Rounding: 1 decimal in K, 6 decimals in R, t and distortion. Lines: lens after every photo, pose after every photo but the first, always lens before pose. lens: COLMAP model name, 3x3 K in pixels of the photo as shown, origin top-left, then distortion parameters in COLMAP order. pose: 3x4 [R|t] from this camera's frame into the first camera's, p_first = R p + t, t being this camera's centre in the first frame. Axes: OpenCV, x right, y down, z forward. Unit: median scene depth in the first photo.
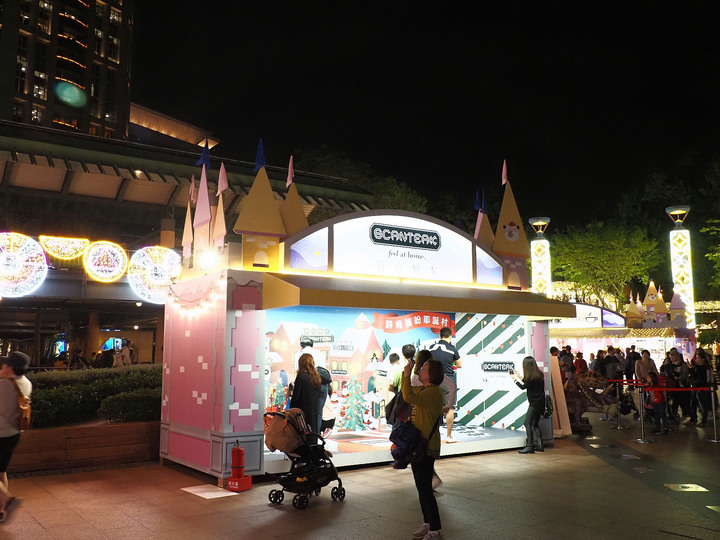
lens RADIAL K [[707.0, 0, 360.0], [0, 707.0, 270.0], [0, 0, 1]] dist [-0.000851, -0.000655]
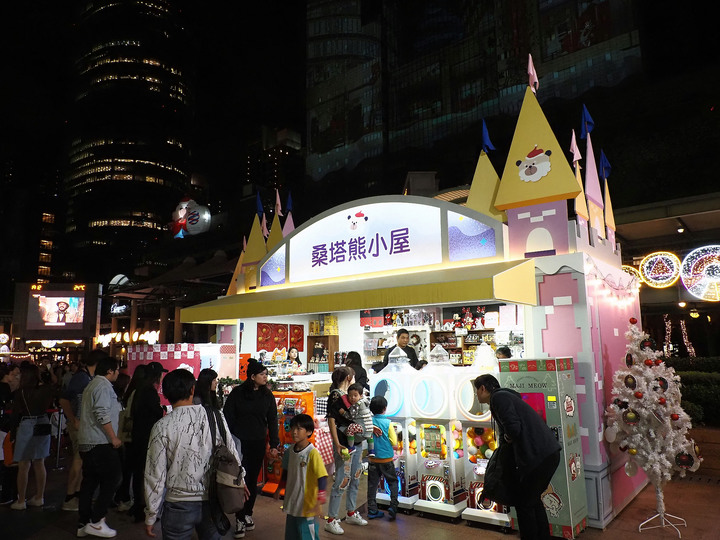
lens RADIAL K [[524.9, 0, 360.0], [0, 524.9, 270.0], [0, 0, 1]] dist [0.000873, 0.000319]
pose [[0.283551, -0.157536, -0.945929, 0.596442], [0.124399, 0.984122, -0.126607, 0.076395], [0.950854, -0.081773, 0.298646, 0.714059]]
